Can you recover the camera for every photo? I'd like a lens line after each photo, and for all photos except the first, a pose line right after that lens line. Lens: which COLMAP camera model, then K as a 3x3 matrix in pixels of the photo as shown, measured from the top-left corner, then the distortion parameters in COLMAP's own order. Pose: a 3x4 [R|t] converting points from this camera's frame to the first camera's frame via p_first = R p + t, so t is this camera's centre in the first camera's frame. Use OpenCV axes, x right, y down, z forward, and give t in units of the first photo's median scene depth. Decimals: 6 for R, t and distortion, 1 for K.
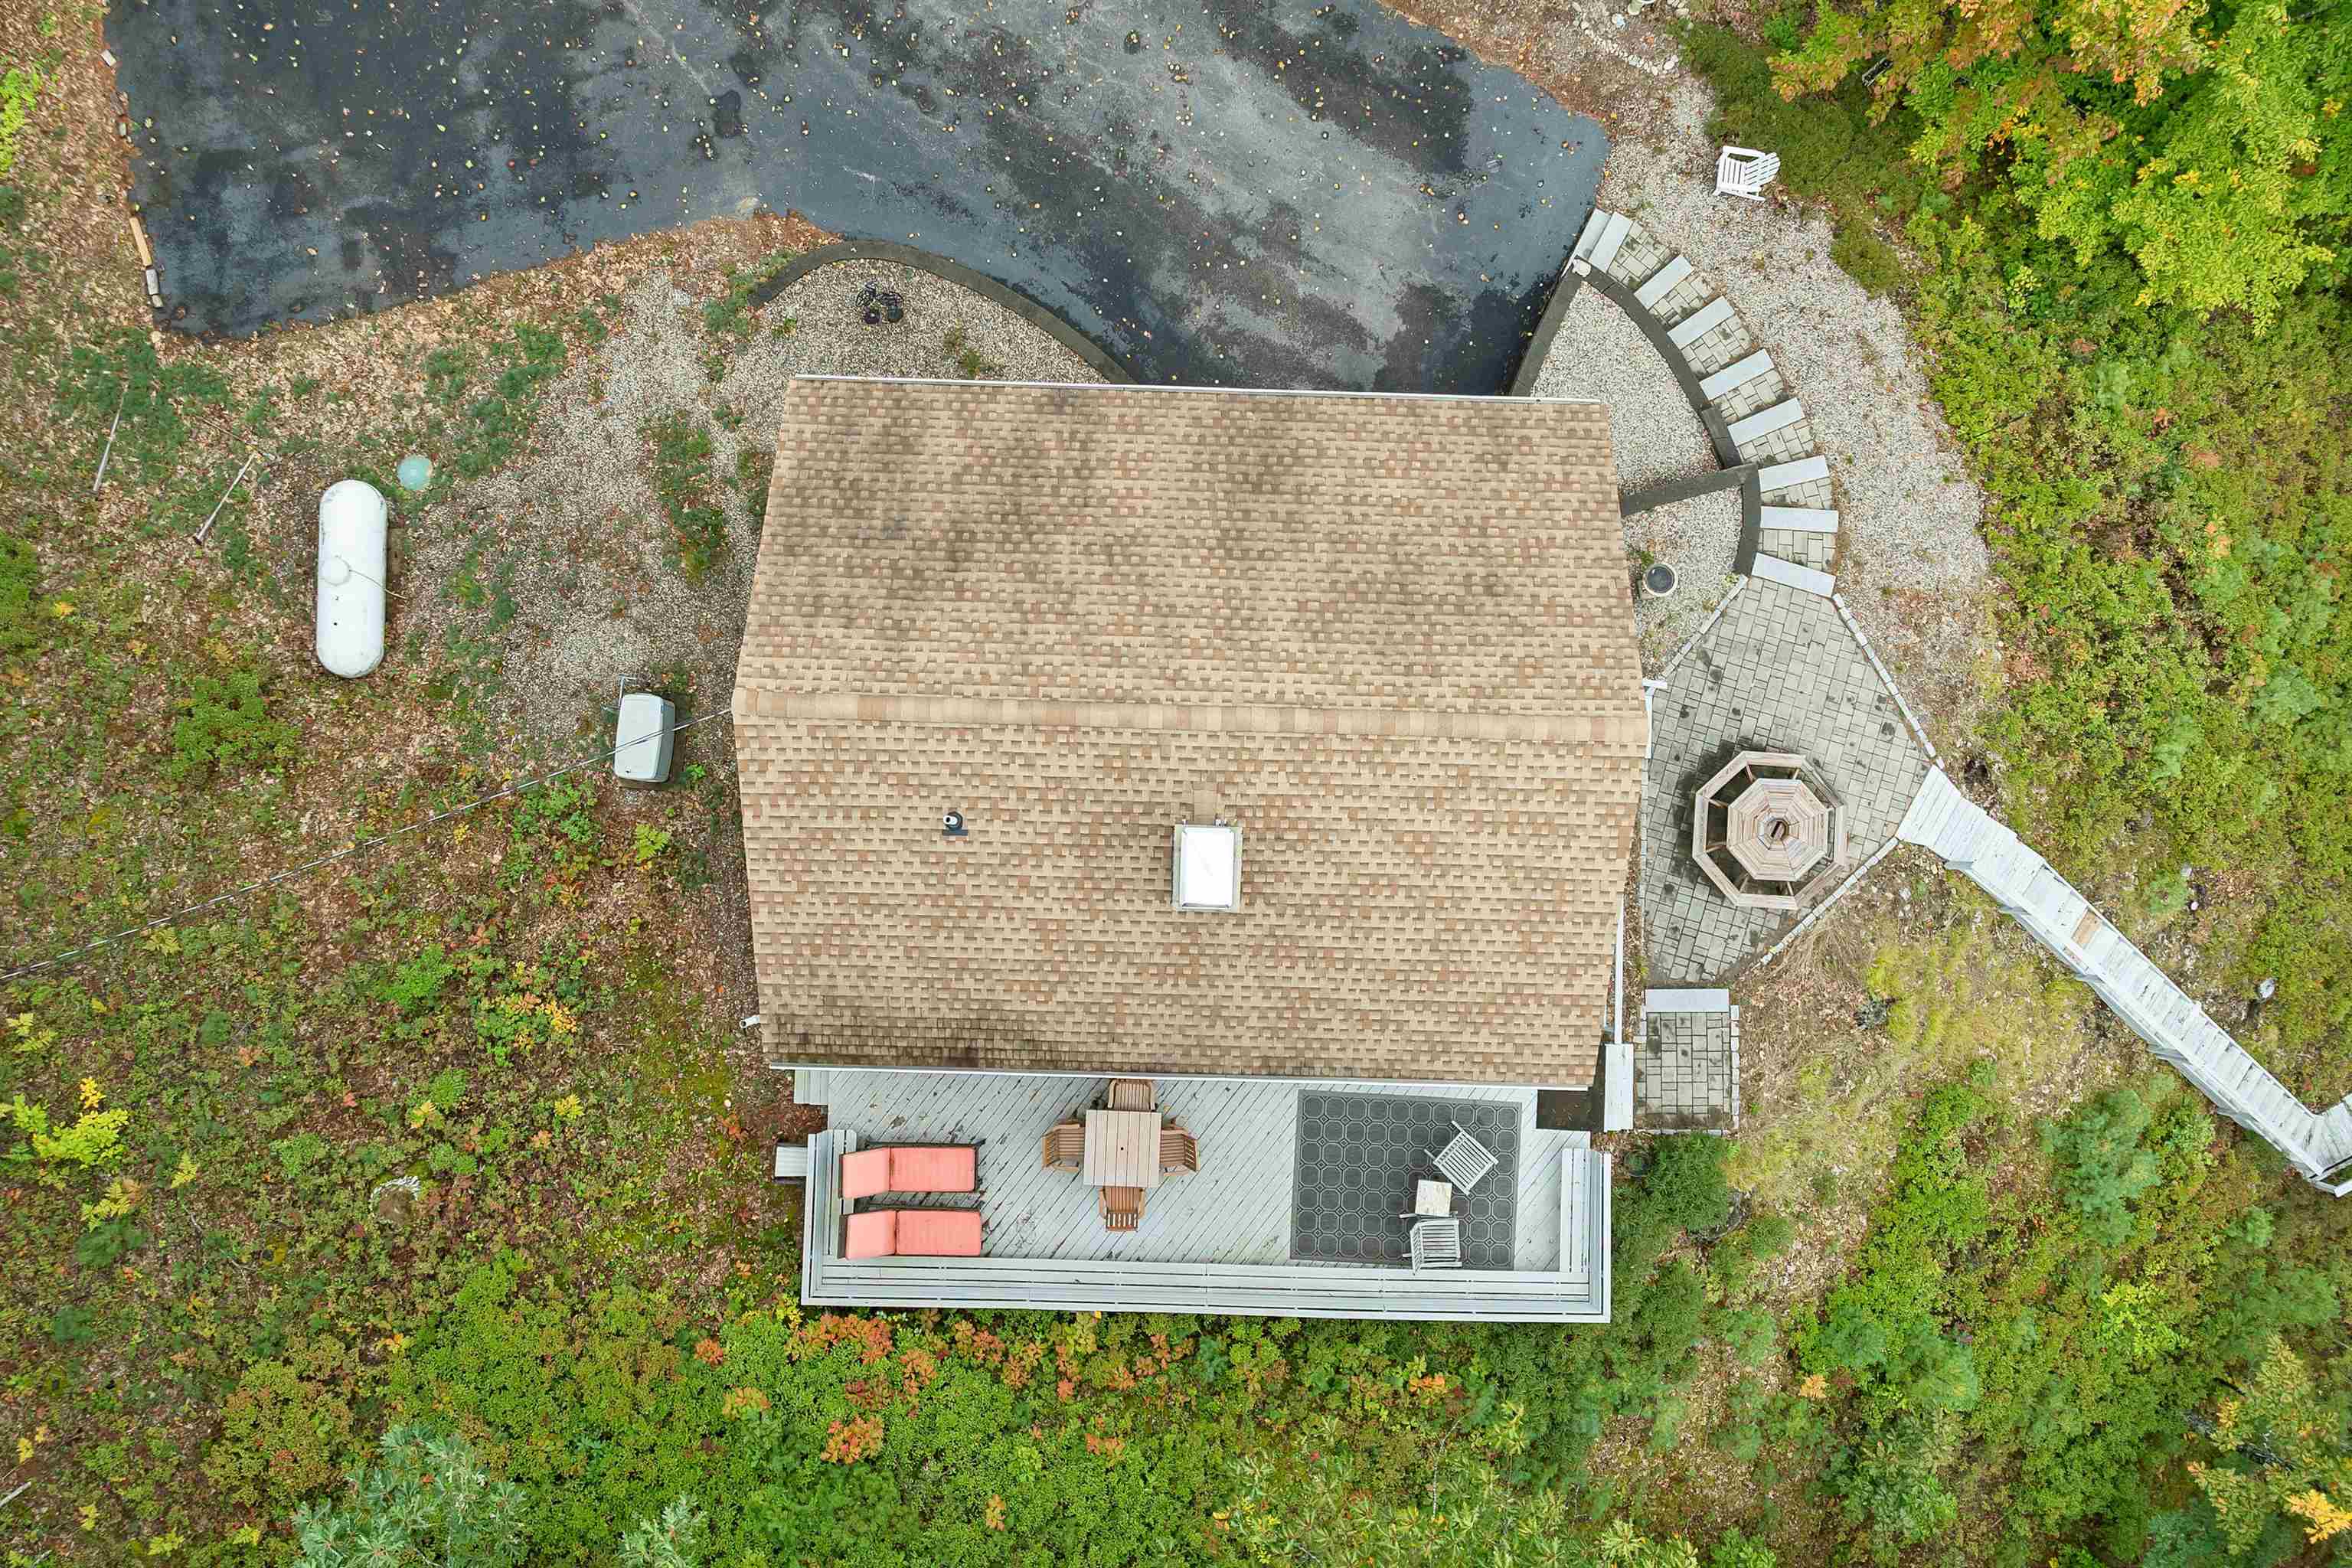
lens RADIAL K [[1708.3, 0, 1168.0], [0, 1708.3, 809.0], [0, 0, 1]] dist [-0.054066, 0.022013]
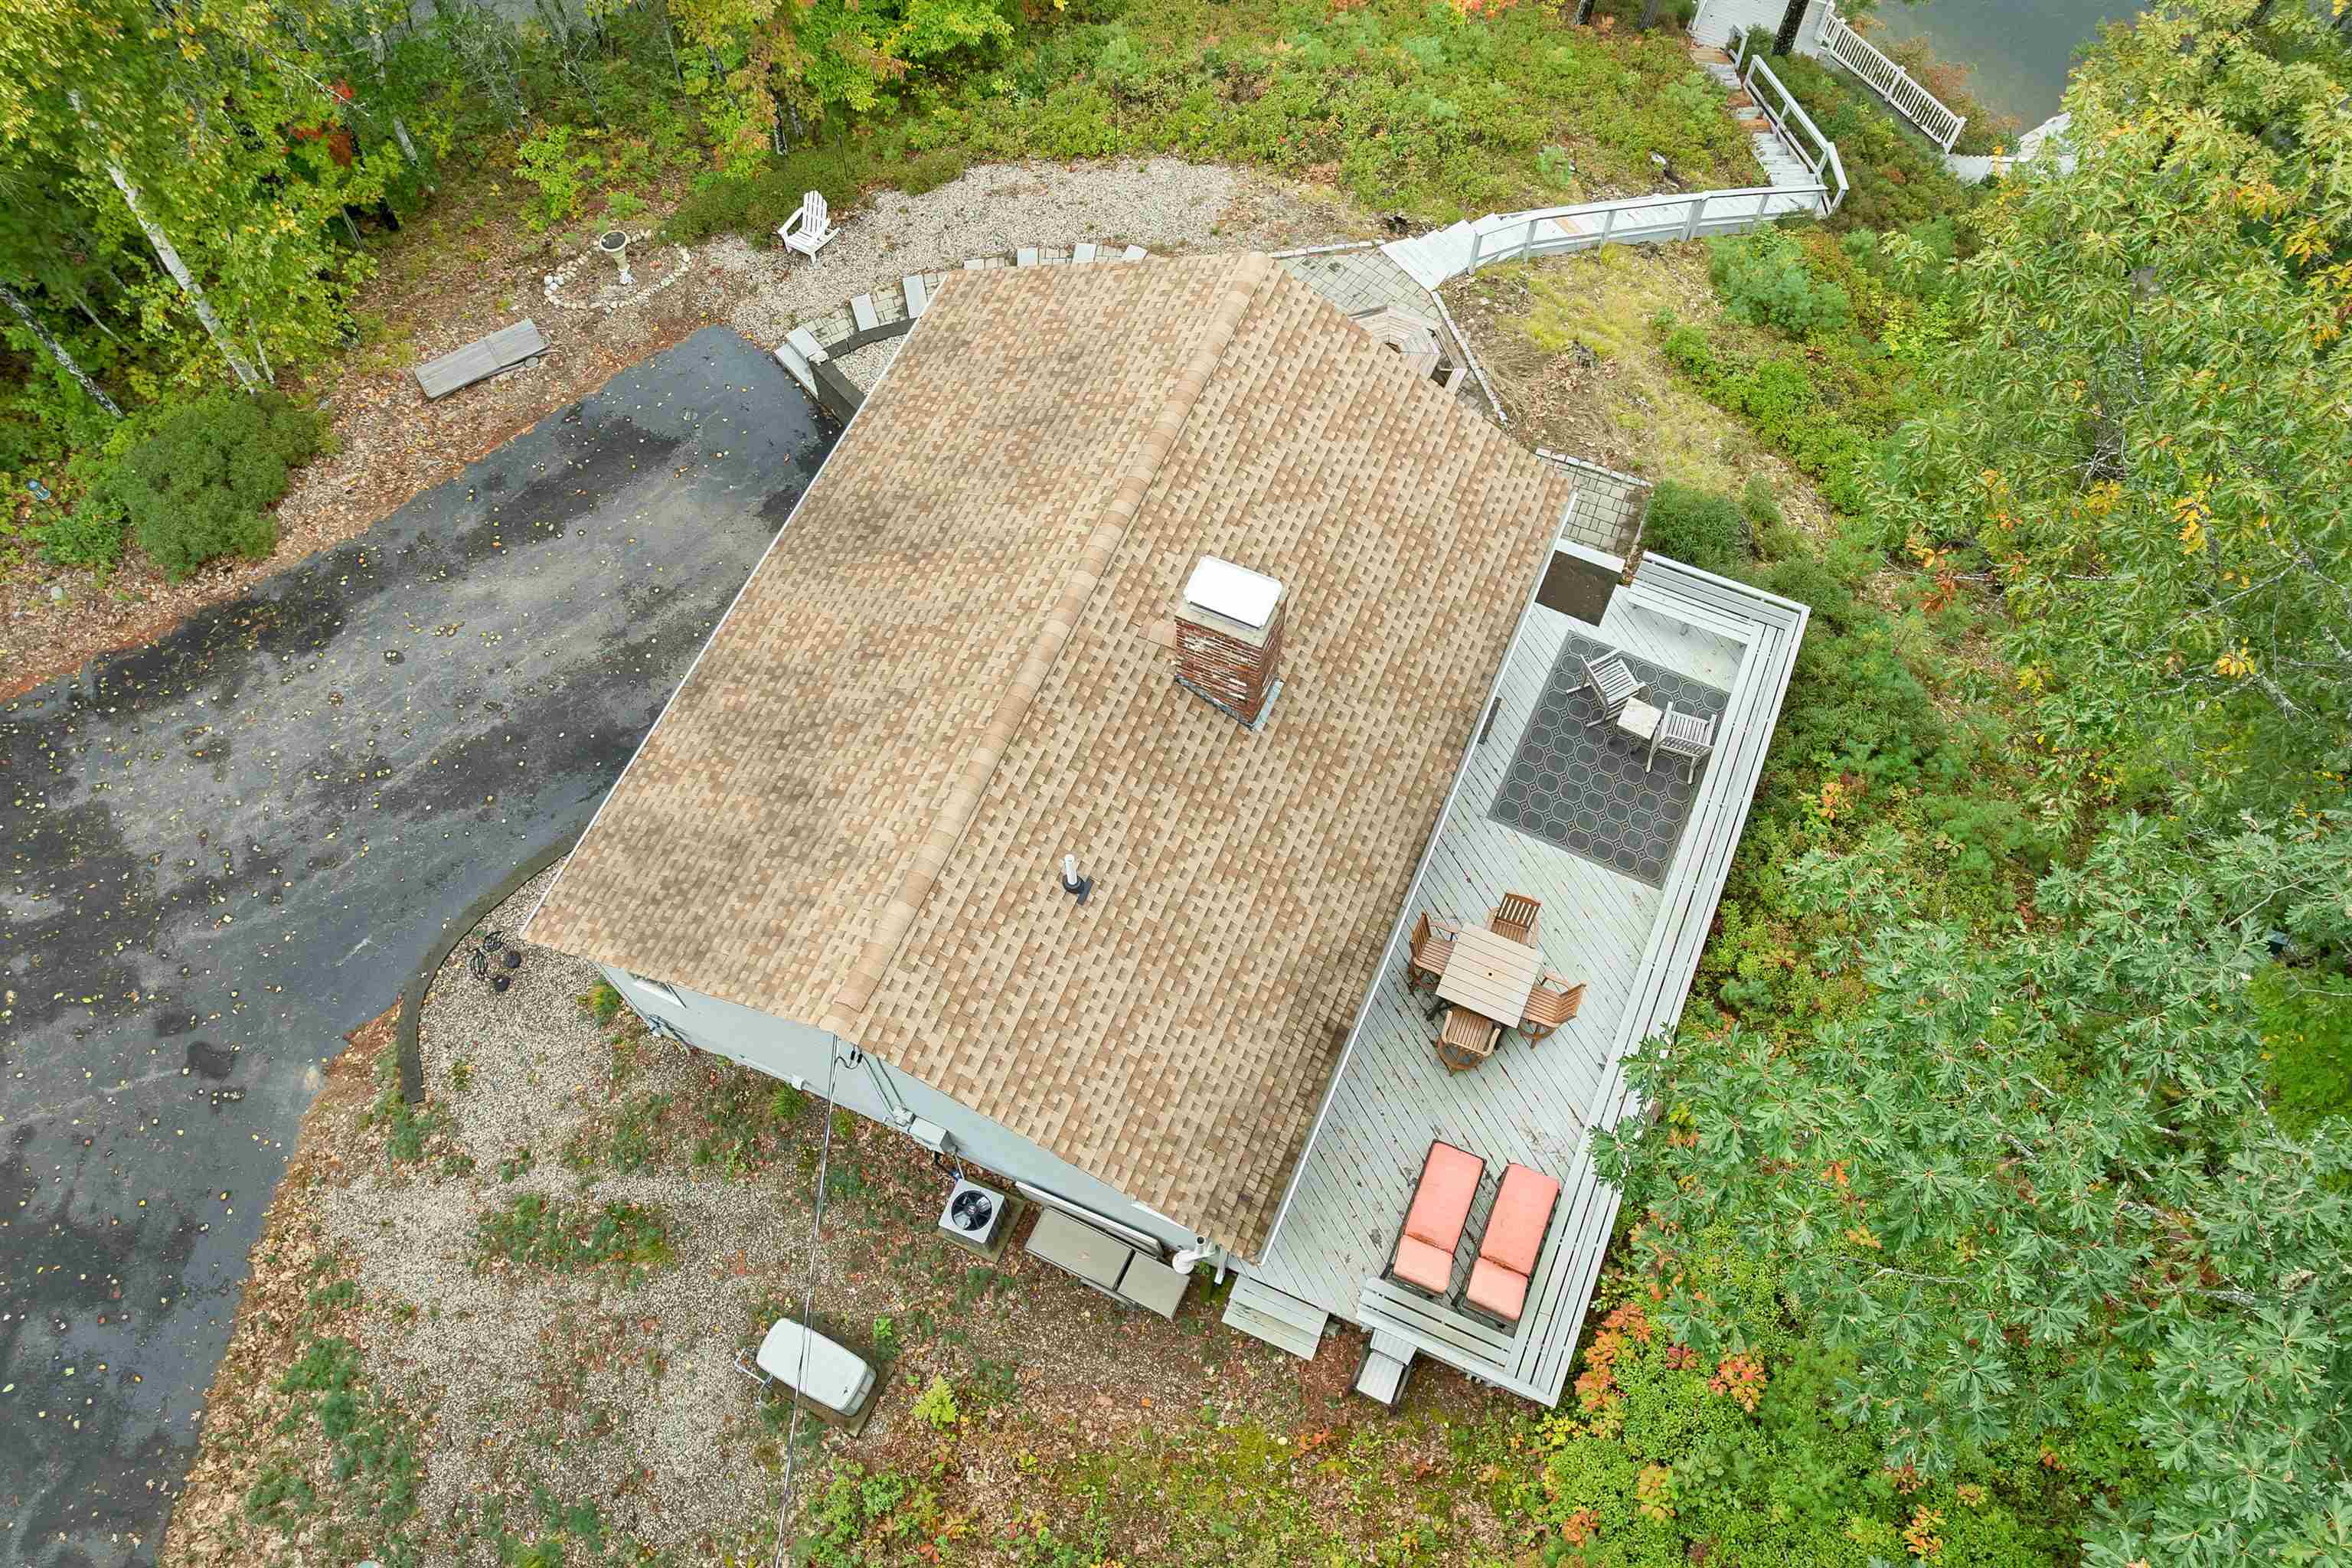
lens RADIAL K [[1708.3, 0, 1188.6], [0, 1708.3, 817.8], [0, 0, 1]] dist [-0.054066, 0.022013]
pose [[0.371769, -0.840678, 0.393762, -0.327088], [0.927707, 0.351923, -0.124540, 0.123538], [-0.033875, 0.411596, 0.910737, 0.159204]]
